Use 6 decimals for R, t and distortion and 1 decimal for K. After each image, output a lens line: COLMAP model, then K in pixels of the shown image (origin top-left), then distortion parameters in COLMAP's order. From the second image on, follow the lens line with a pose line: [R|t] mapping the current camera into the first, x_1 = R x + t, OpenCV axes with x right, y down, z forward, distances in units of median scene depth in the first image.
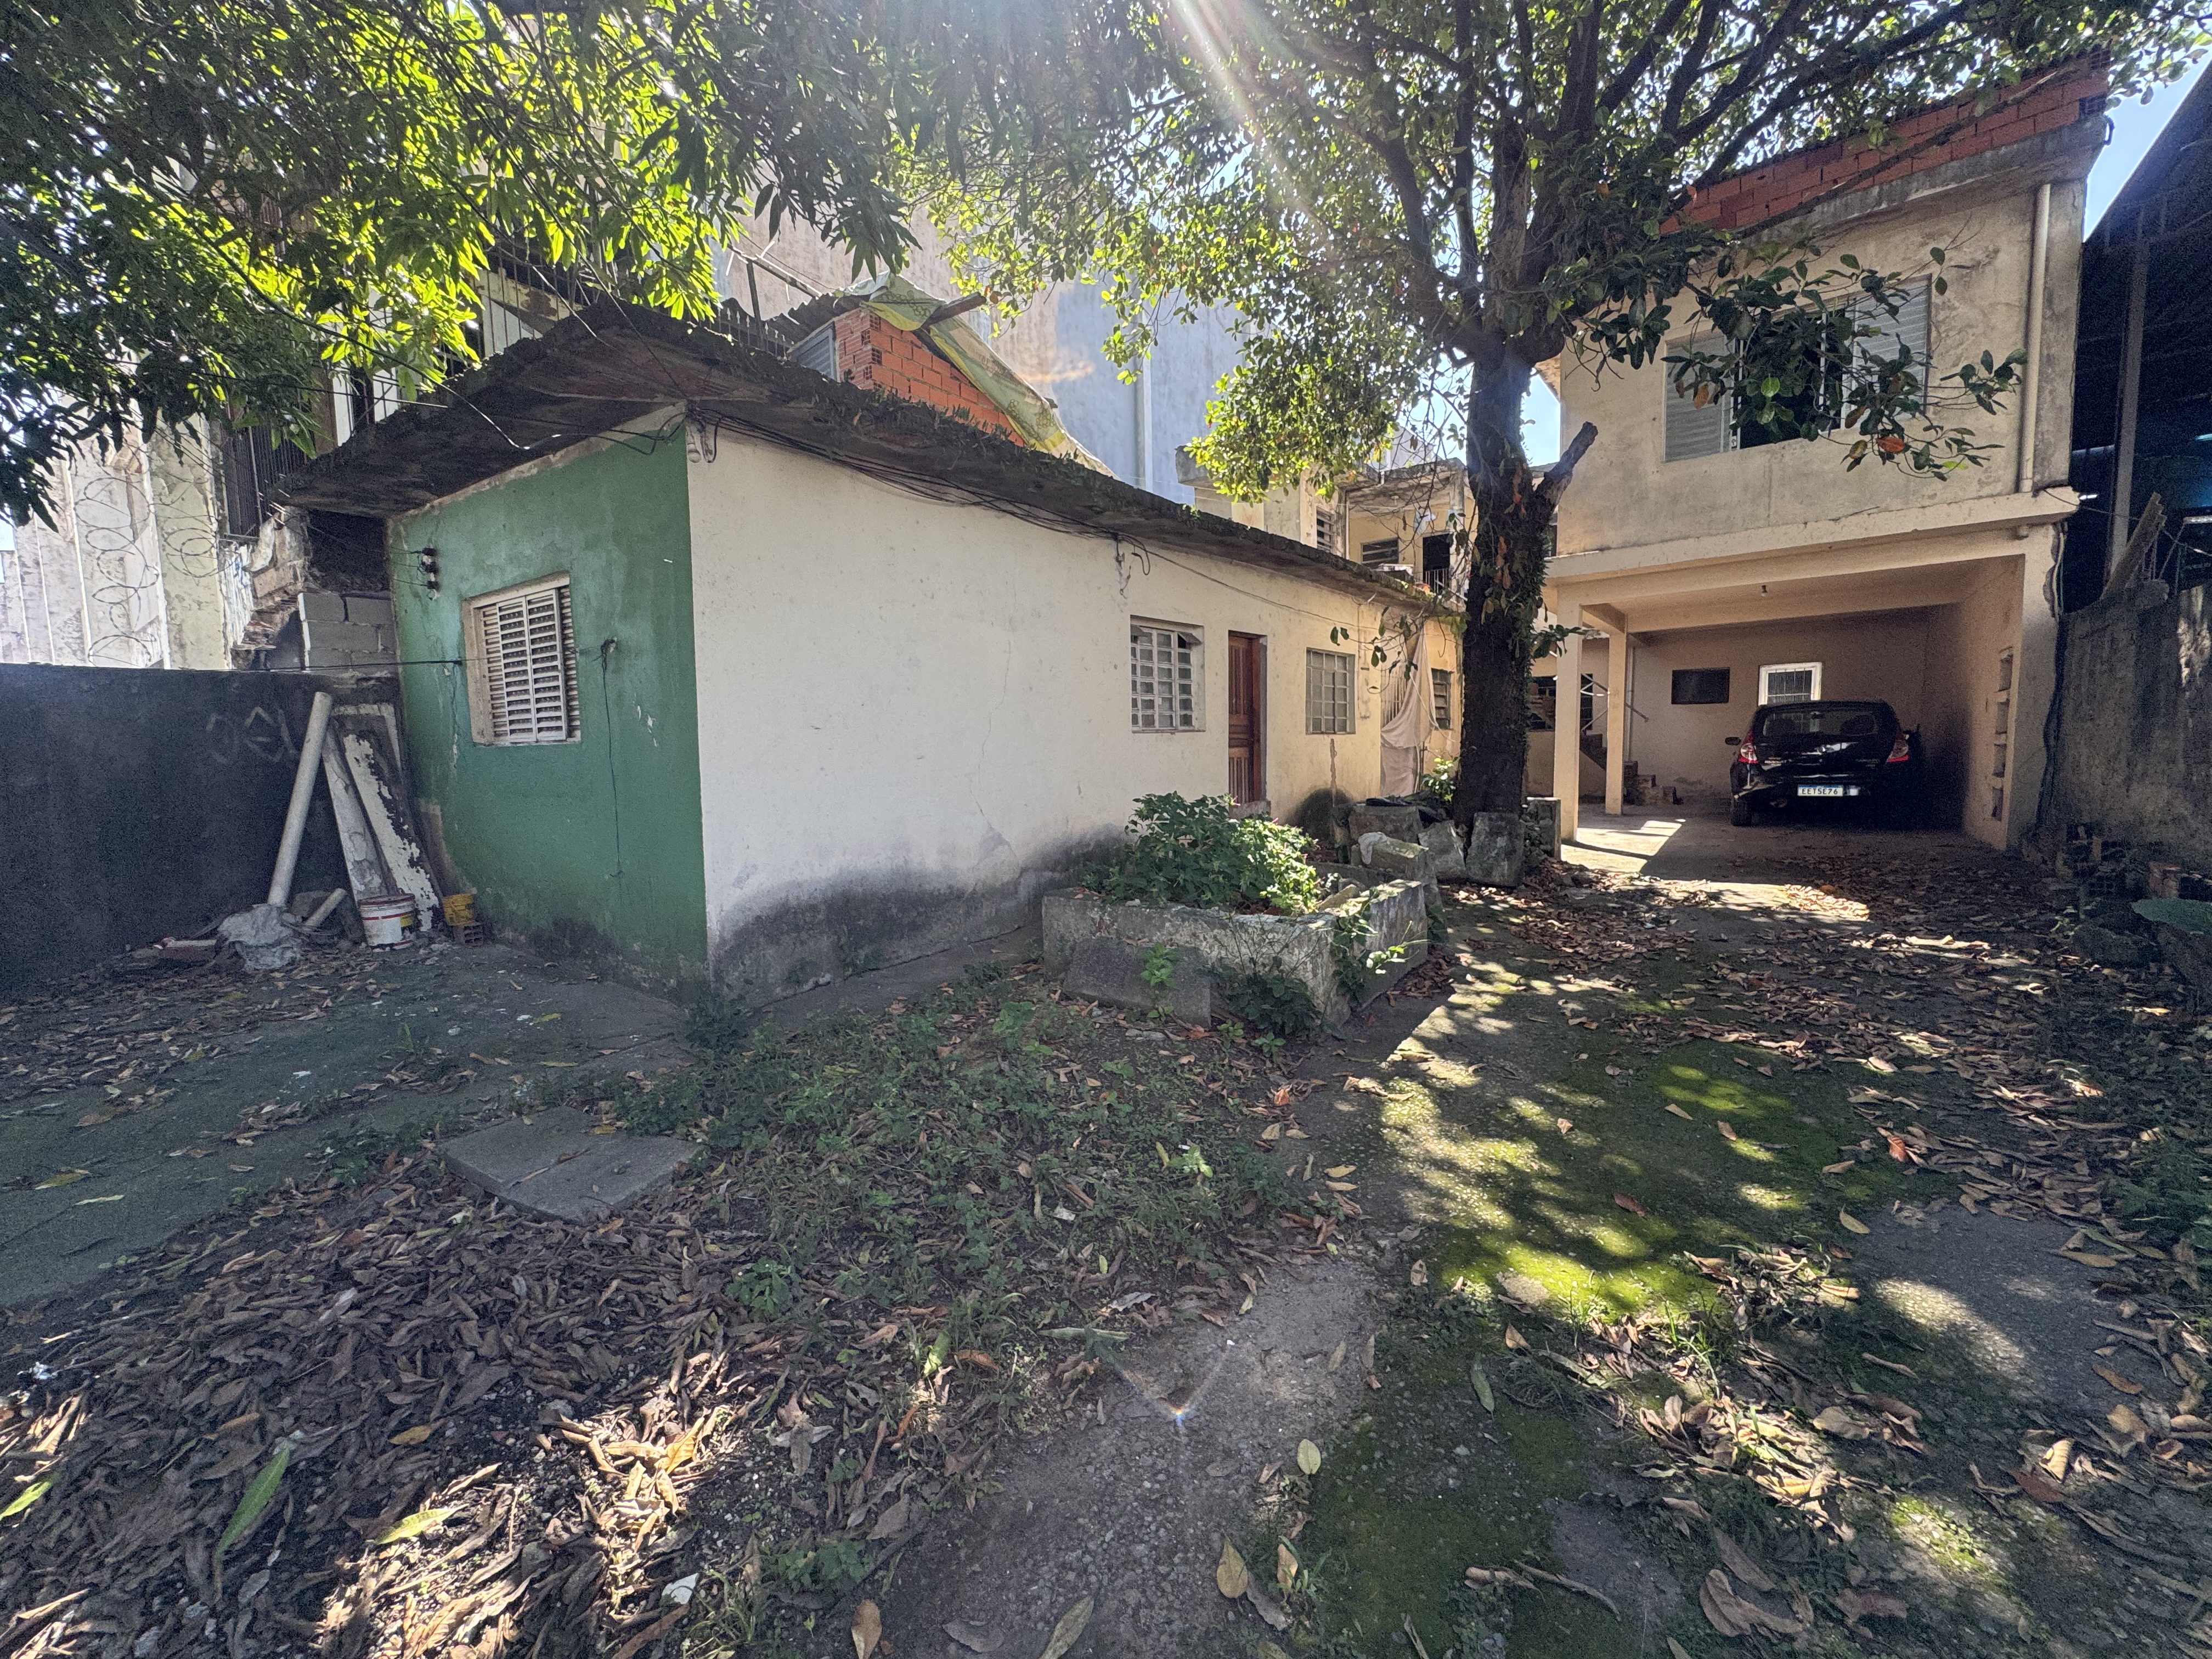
lens RADIAL K [[883.2, 0, 1097.3], [0, 883.2, 823.2], [0, 0, 1]] dist [-0.006023, 0.001189]
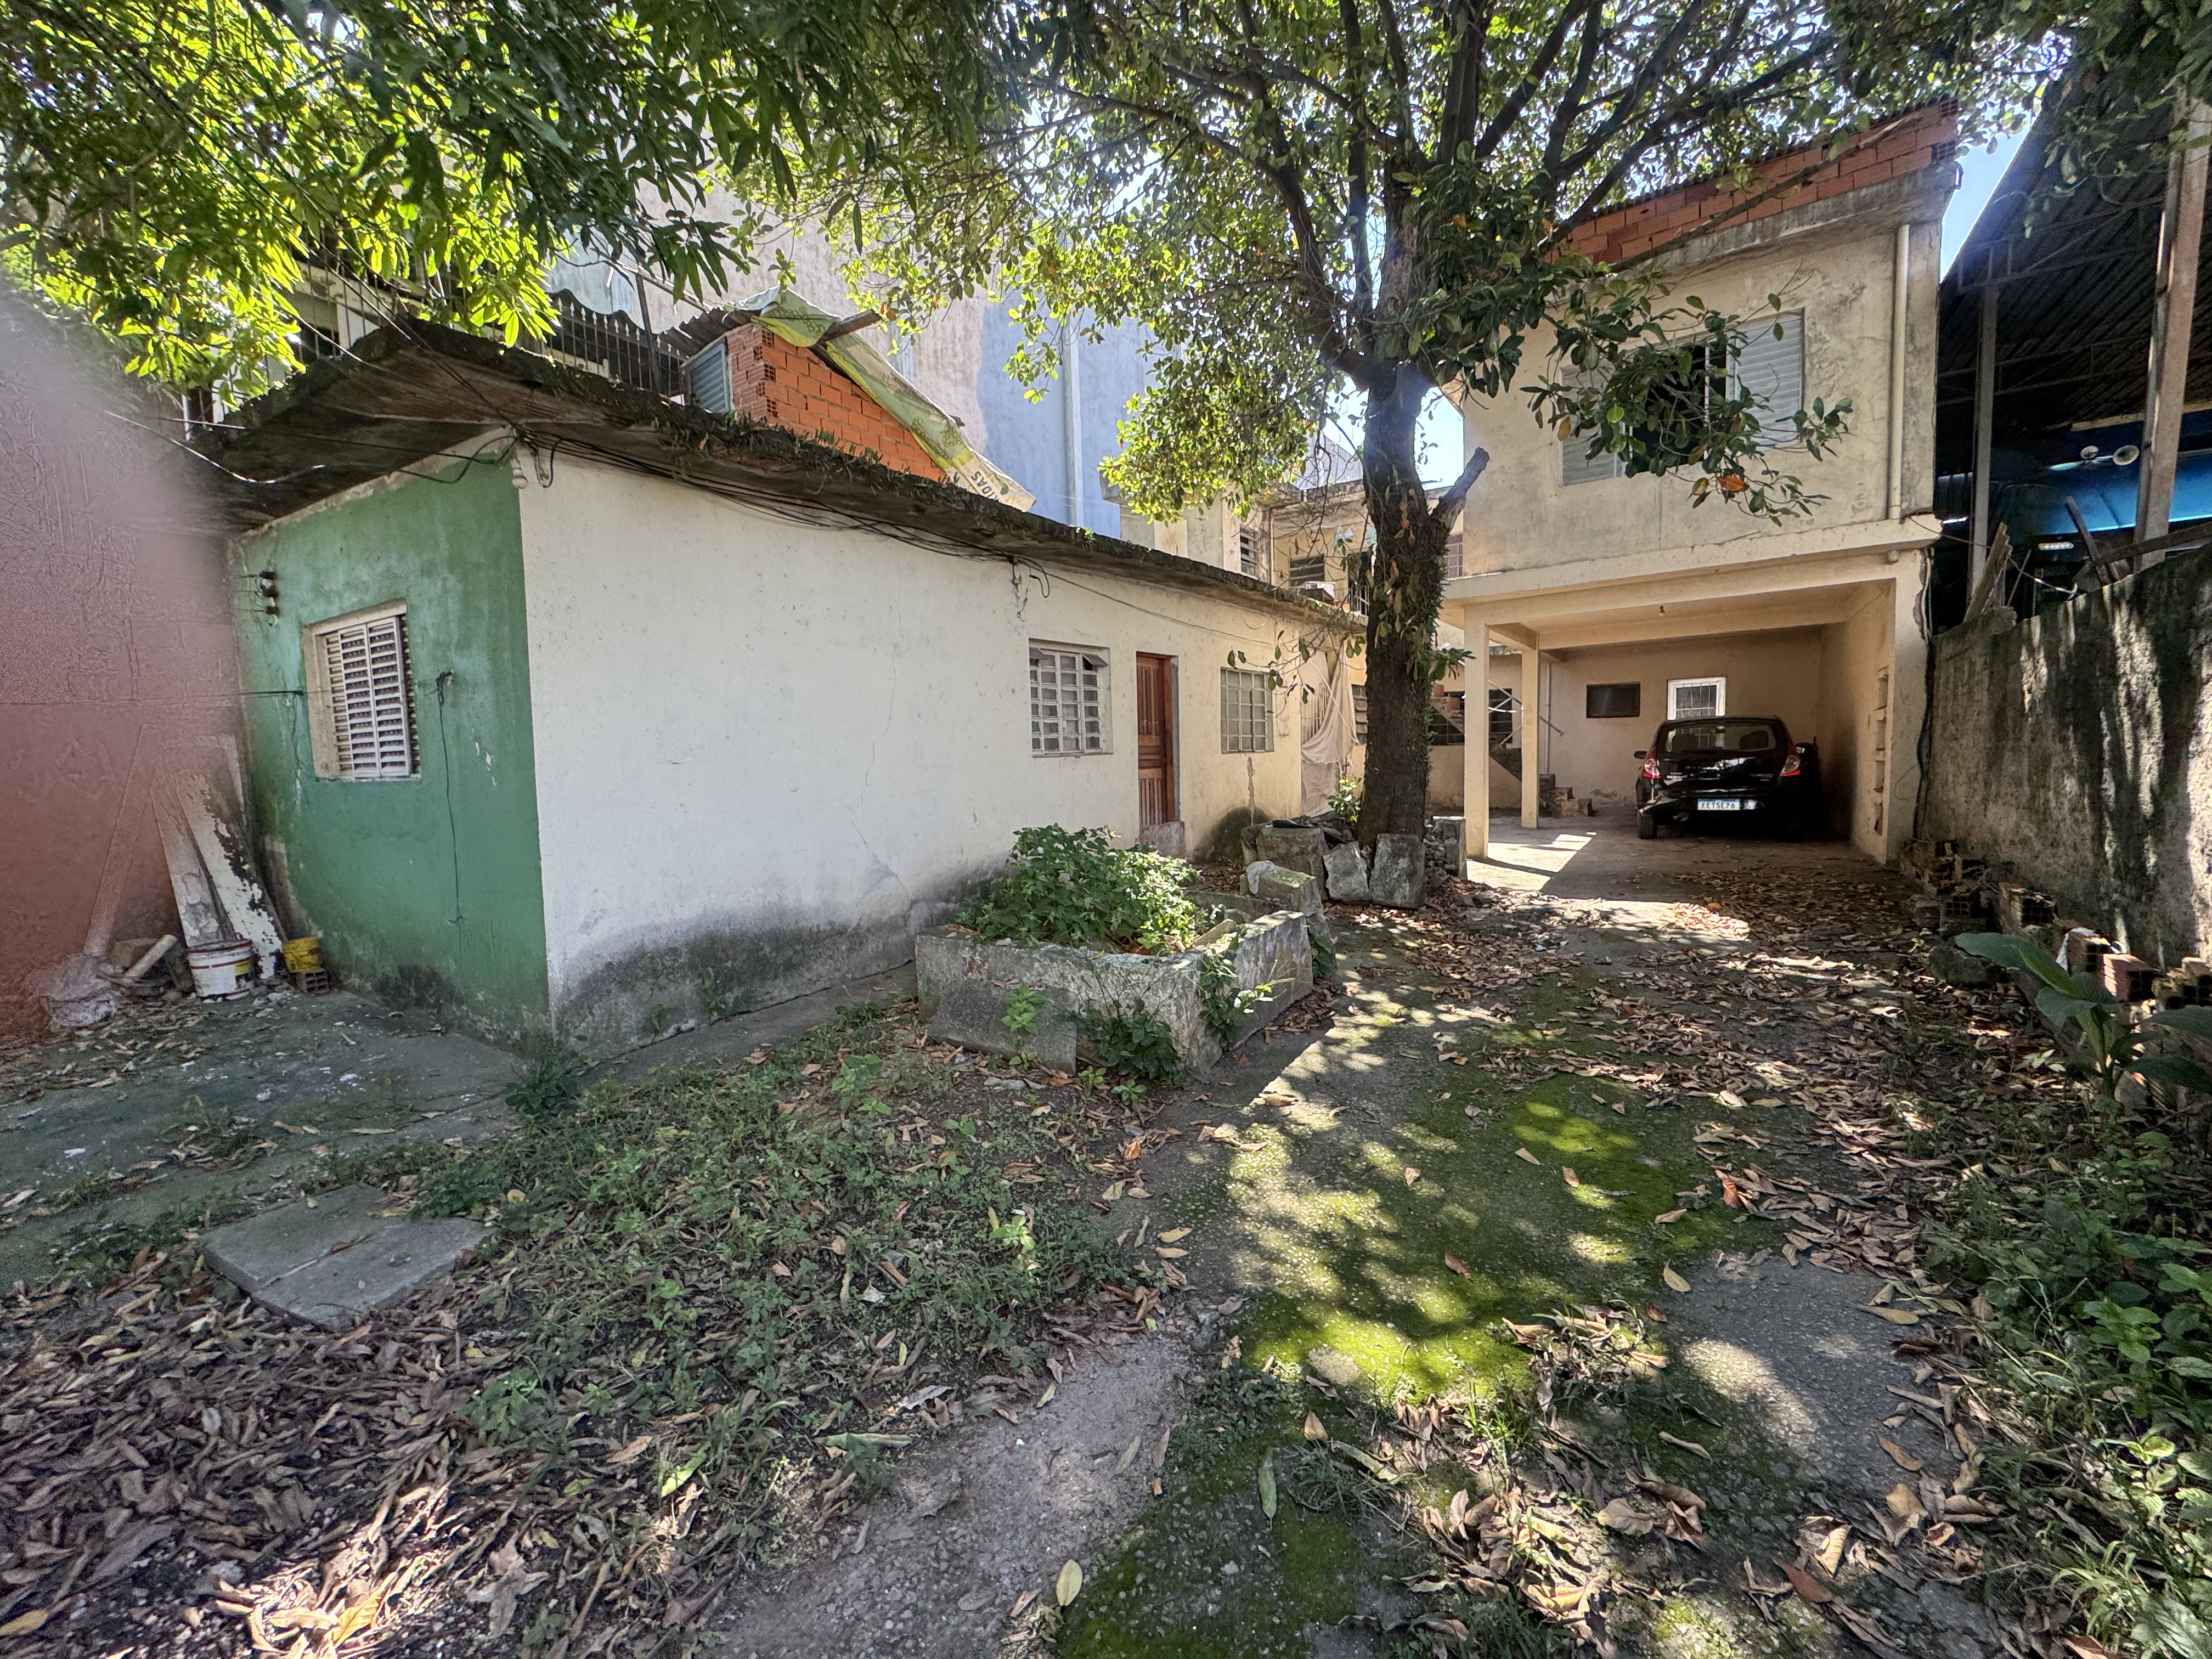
lens RADIAL K [[883.2, 0, 1094.2], [0, 883.2, 822.3], [0, 0, 1]] dist [-0.006023, 0.001189]
pose [[0.998626, -0.011240, 0.051182, 0.094148], [0.011876, 0.999856, -0.012148, -0.028796], [-0.051039, 0.012739, 0.998615, 0.025494]]
